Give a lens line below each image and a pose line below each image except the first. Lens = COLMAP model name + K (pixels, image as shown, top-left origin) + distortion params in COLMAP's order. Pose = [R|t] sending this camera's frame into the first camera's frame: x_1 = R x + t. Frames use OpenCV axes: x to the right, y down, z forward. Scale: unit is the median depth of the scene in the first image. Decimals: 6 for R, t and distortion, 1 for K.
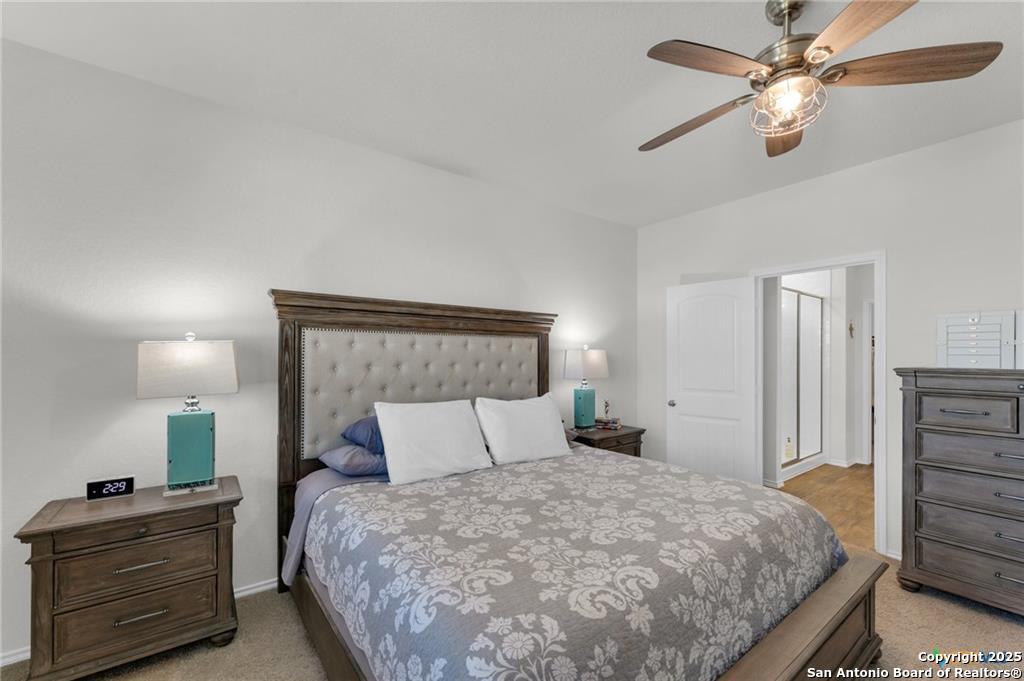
lens RADIAL K [[420.3, 0, 512.0], [0, 420.3, 340.5], [0, 0, 1]] dist [-0.000432, 0.000215]
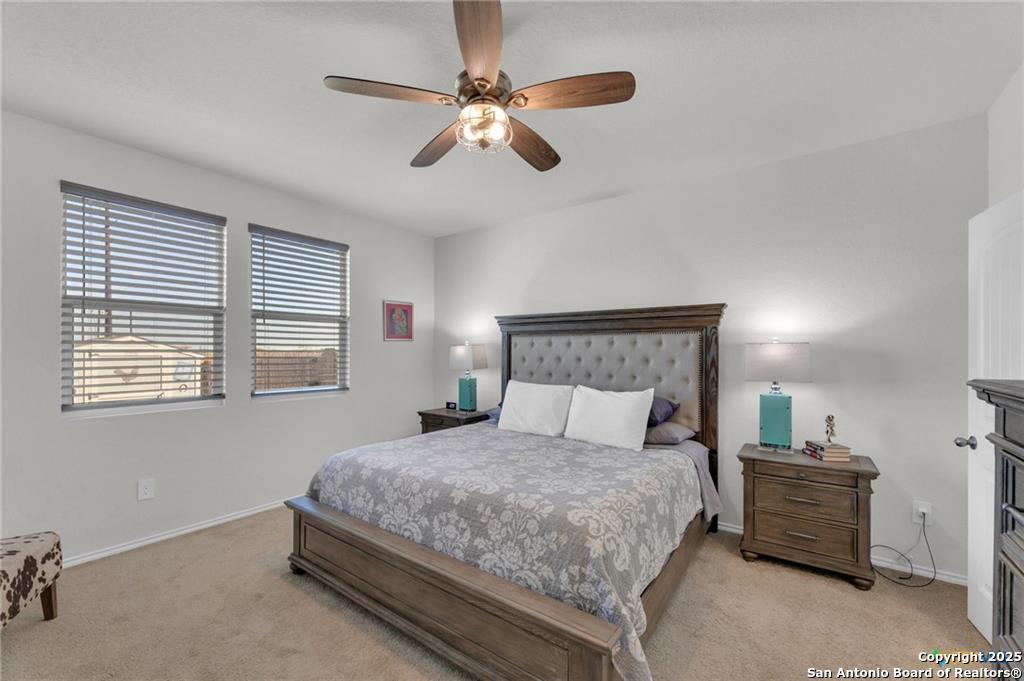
lens RADIAL K [[420.3, 0, 512.0], [0, 420.3, 340.5], [0, 0, 1]] dist [-0.000432, 0.000215]
pose [[0.306277, -0.015744, -0.951812, 1.110554], [0.046040, 0.998938, -0.001709, -0.007544], [0.950829, -0.043298, 0.306676, 0.441372]]
